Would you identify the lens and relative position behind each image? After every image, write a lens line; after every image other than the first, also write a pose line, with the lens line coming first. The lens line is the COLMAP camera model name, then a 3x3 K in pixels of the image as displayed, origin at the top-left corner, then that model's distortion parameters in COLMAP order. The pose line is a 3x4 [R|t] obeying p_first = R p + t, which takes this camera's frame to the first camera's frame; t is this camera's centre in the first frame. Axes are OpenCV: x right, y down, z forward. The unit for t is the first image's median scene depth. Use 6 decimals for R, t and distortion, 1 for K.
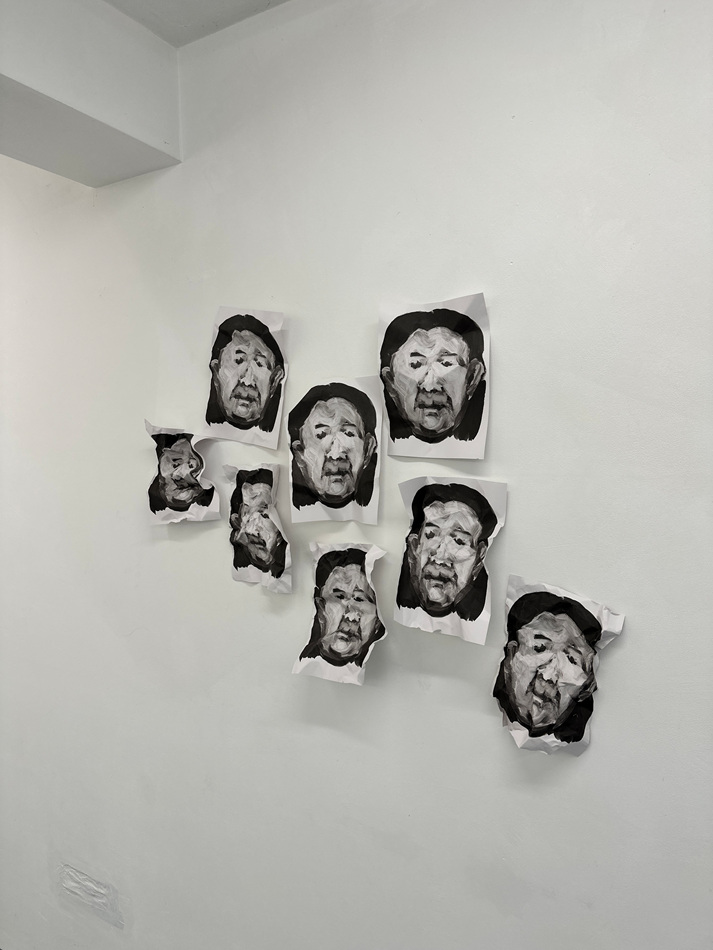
lens RADIAL K [[660.5, 0, 355.3], [0, 660.5, 477.3], [0, 0, 1]] dist [0.005973, 0.000682]
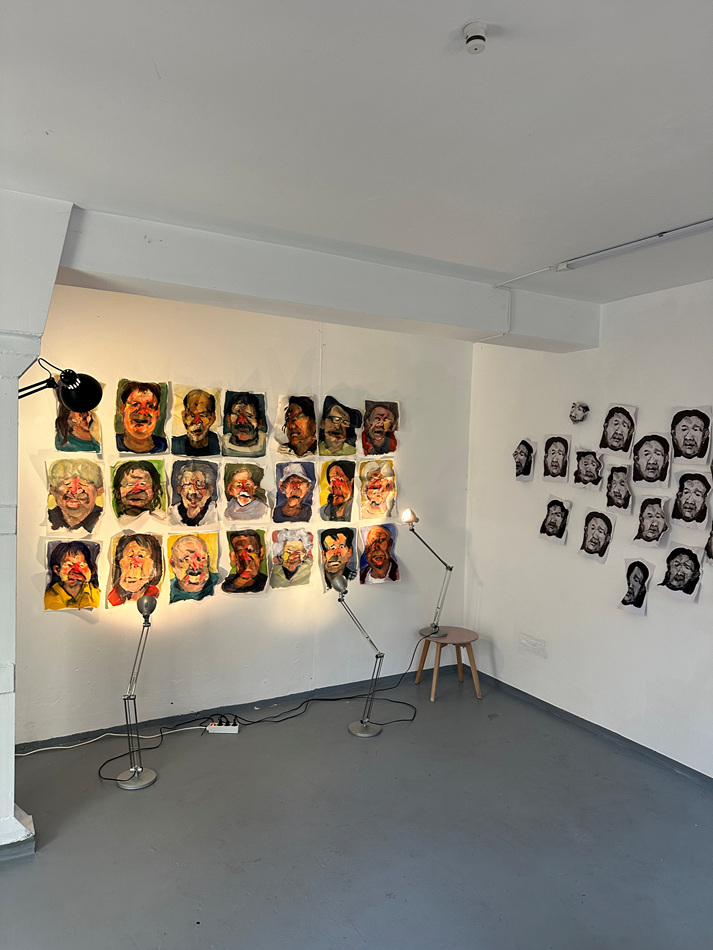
lens RADIAL K [[660.5, 0, 357.8], [0, 660.5, 474.0], [0, 0, 1]] dist [0.005973, 0.000682]
pose [[0.966474, 0.015024, 0.256323, -1.824611], [-0.018987, 0.999735, 0.012993, 0.001755], [-0.256060, -0.017425, 0.966504, -1.237611]]
